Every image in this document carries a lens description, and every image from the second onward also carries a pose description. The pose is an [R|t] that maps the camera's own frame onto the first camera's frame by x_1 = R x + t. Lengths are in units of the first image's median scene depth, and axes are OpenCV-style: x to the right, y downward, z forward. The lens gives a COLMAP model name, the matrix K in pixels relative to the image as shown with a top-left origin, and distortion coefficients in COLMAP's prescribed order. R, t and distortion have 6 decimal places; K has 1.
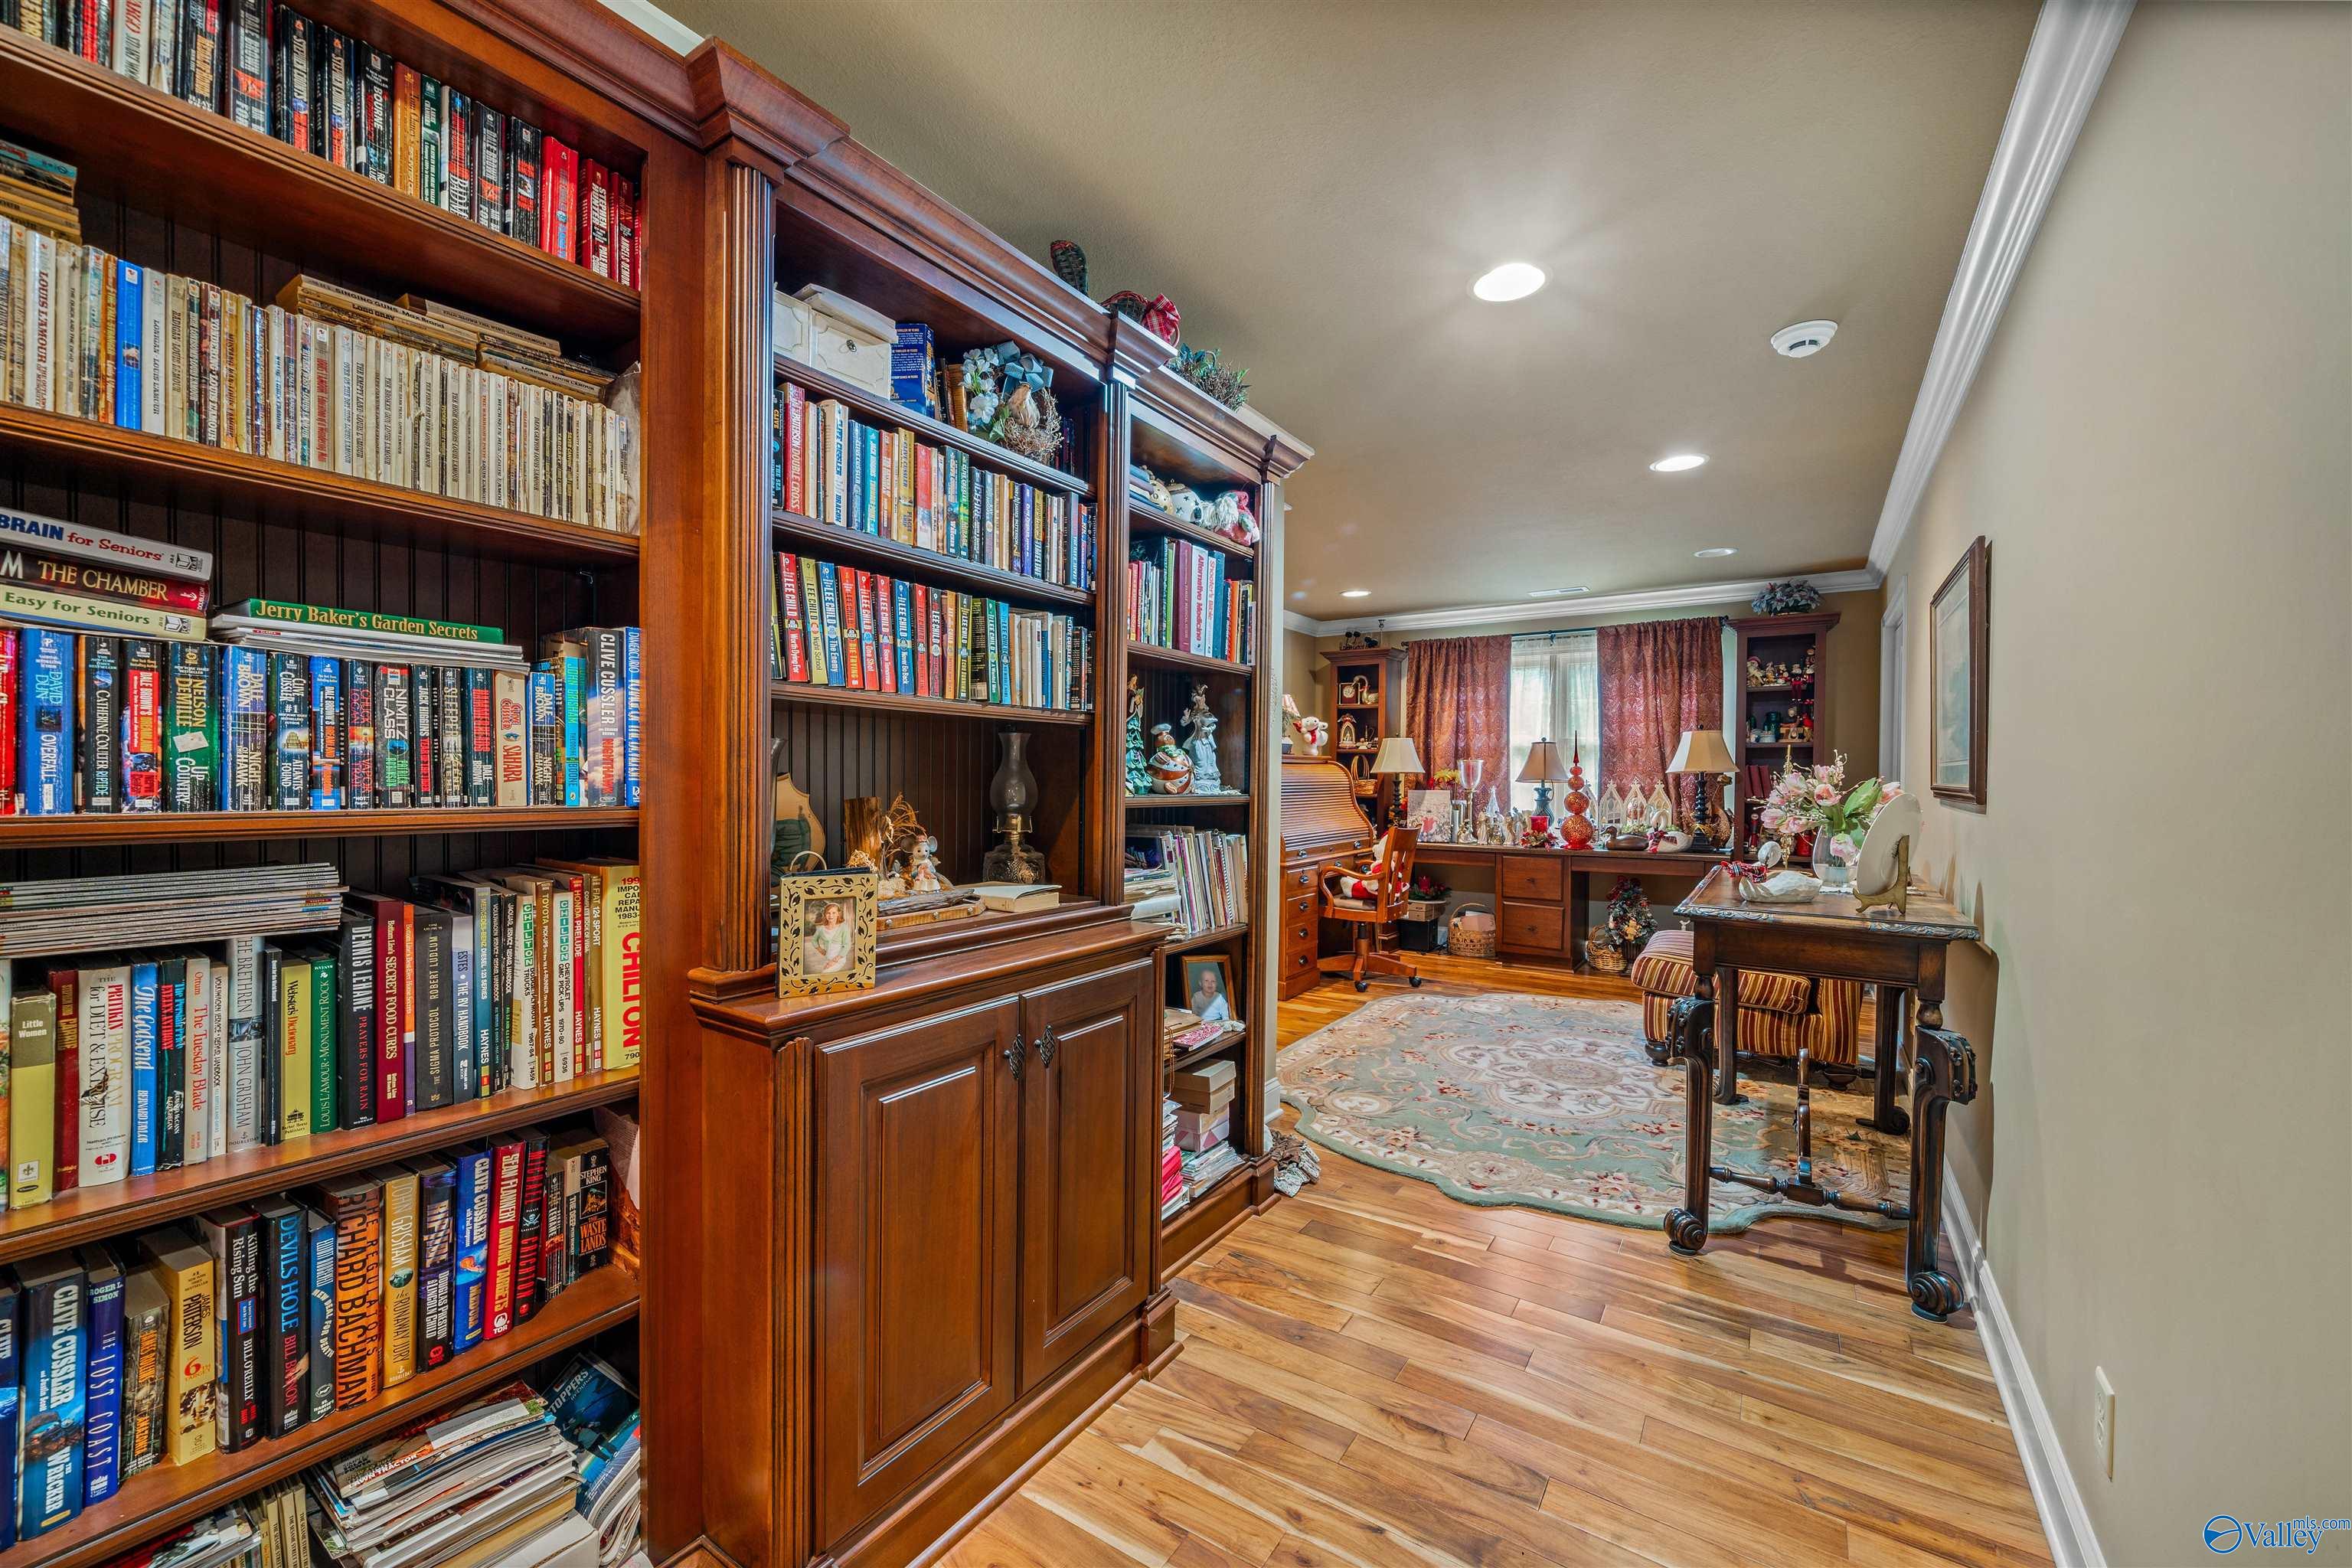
lens RADIAL K [[946.5, 0, 1167.4], [0, 946.5, 791.2], [0, 0, 1]] dist [-0.003285, 0.000115]
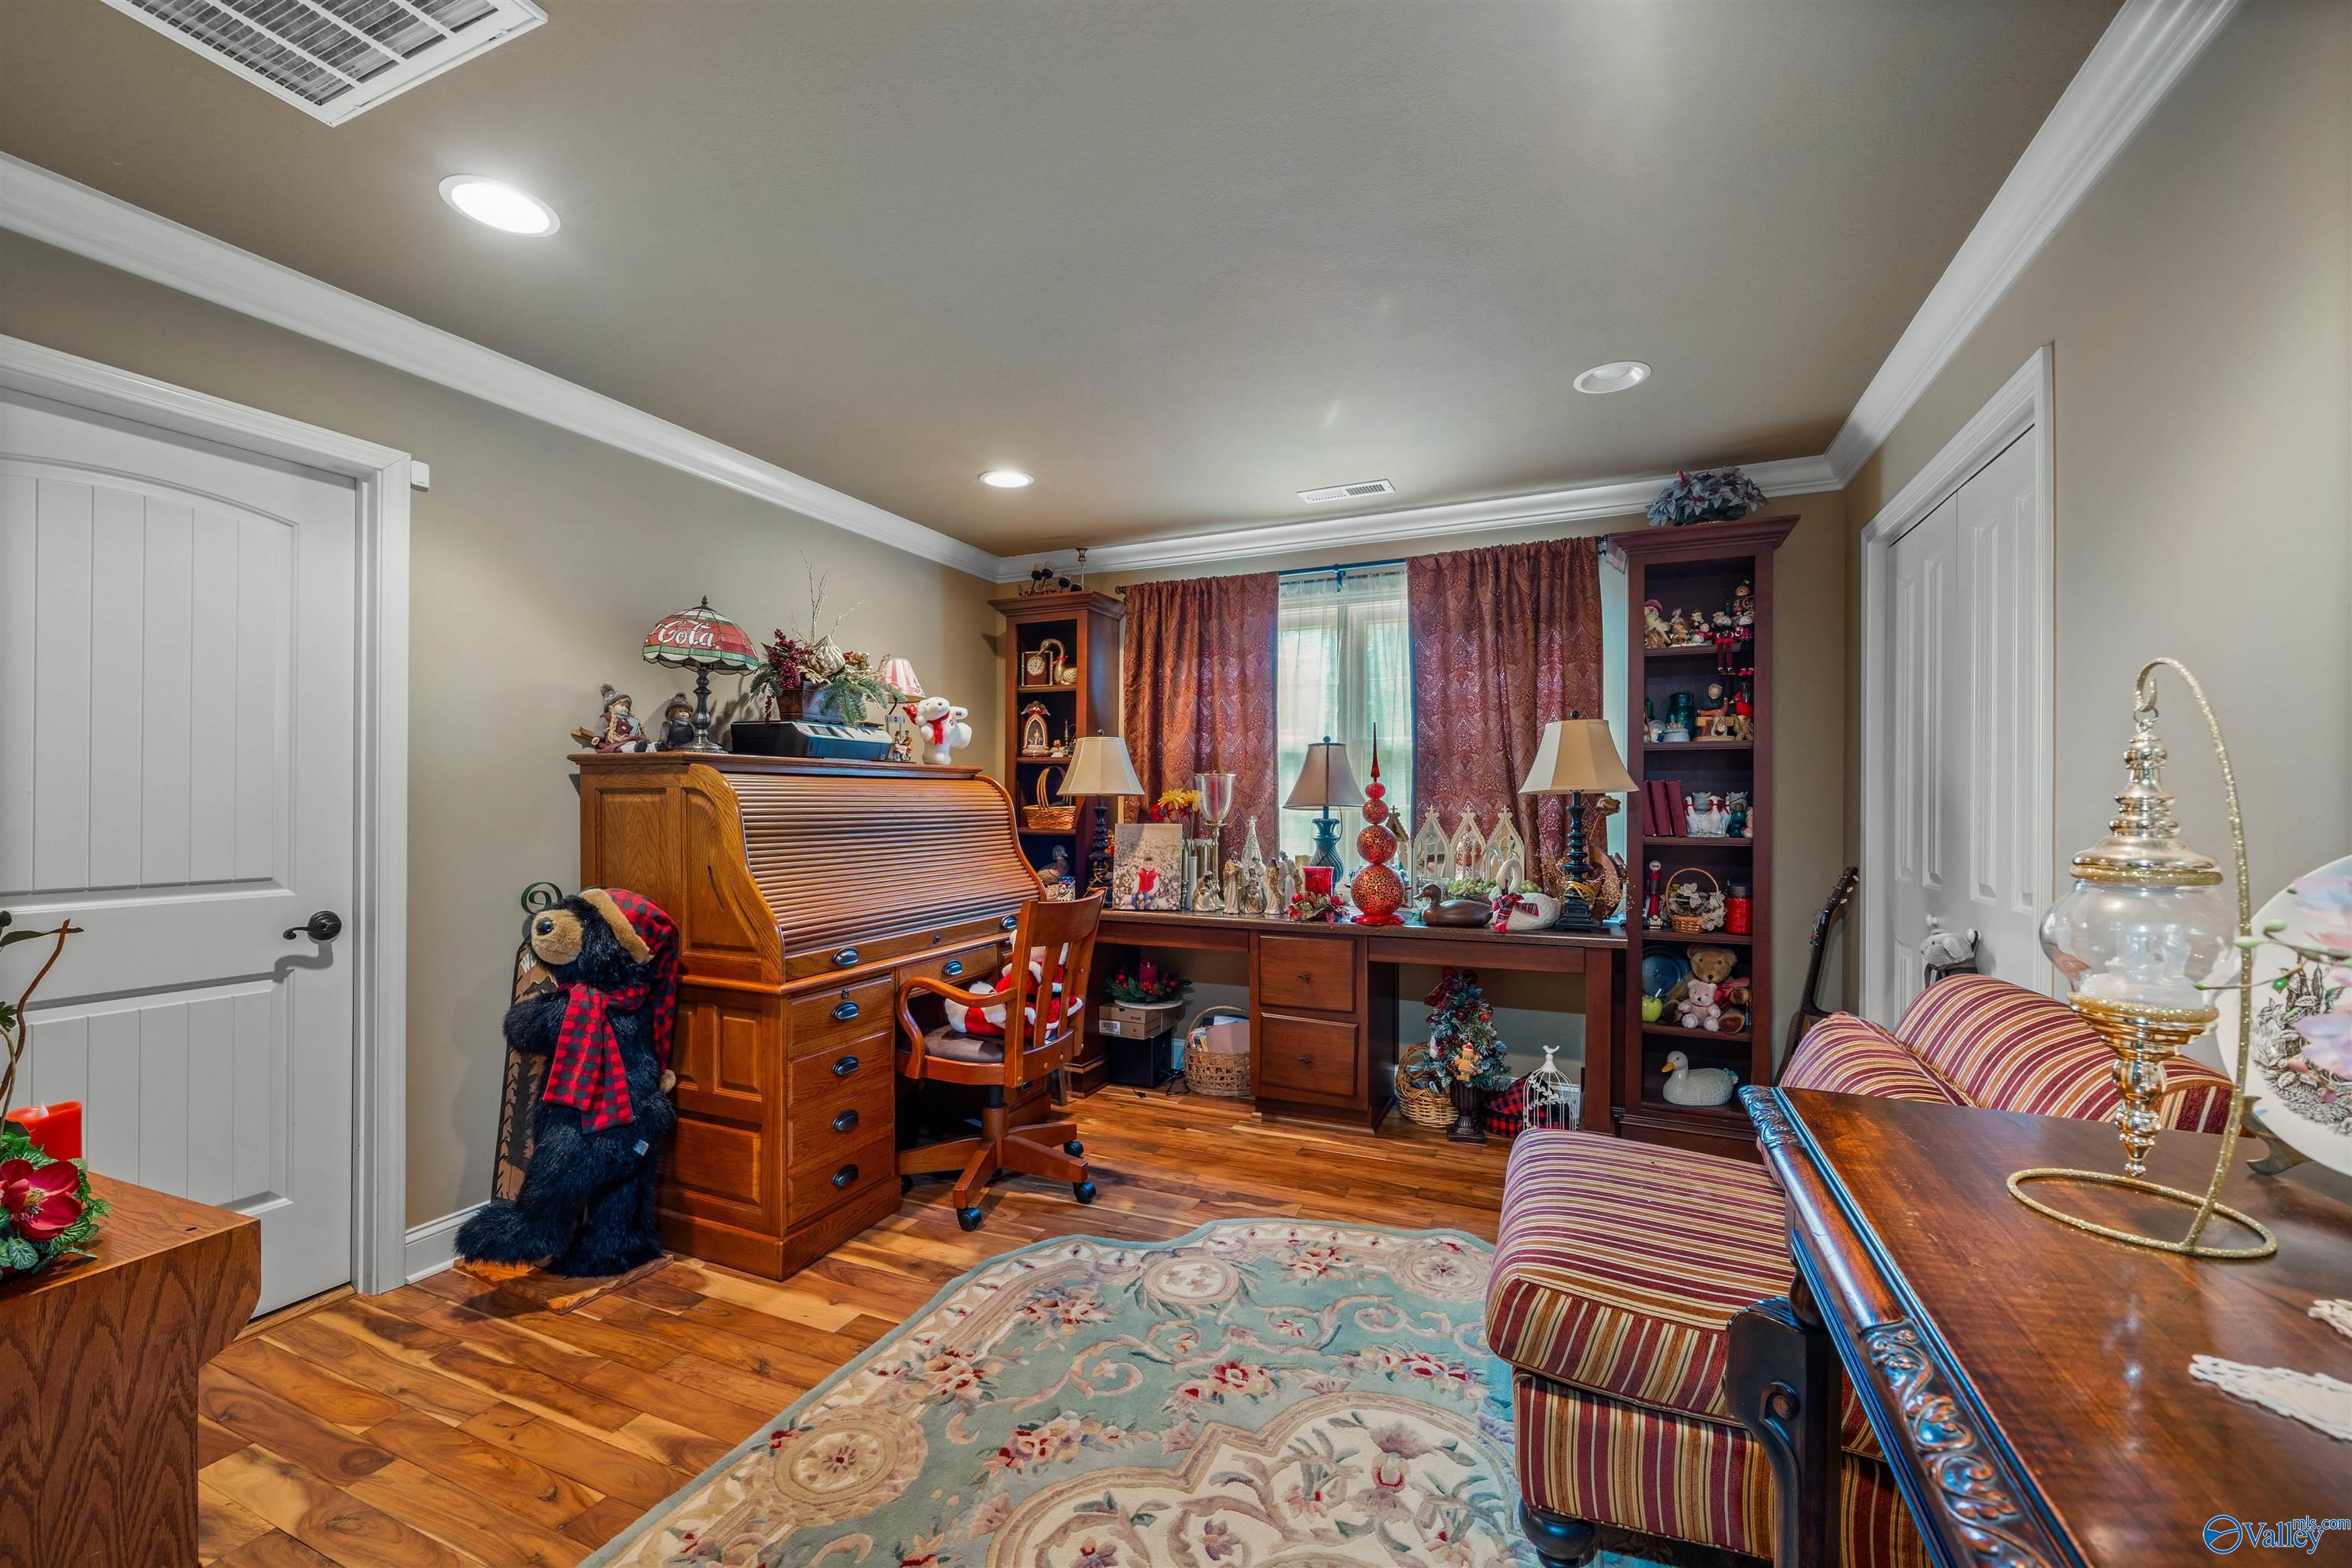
lens RADIAL K [[937.3, 0, 1176.4], [0, 937.3, 803.4], [0, 0, 1]] dist [-0.002091, -0.000083]
pose [[0.985046, -0.003617, 0.172255, 0.203156], [0.005758, 0.999912, -0.011930, -0.007041], [-0.172197, 0.012744, 0.984980, 0.432514]]
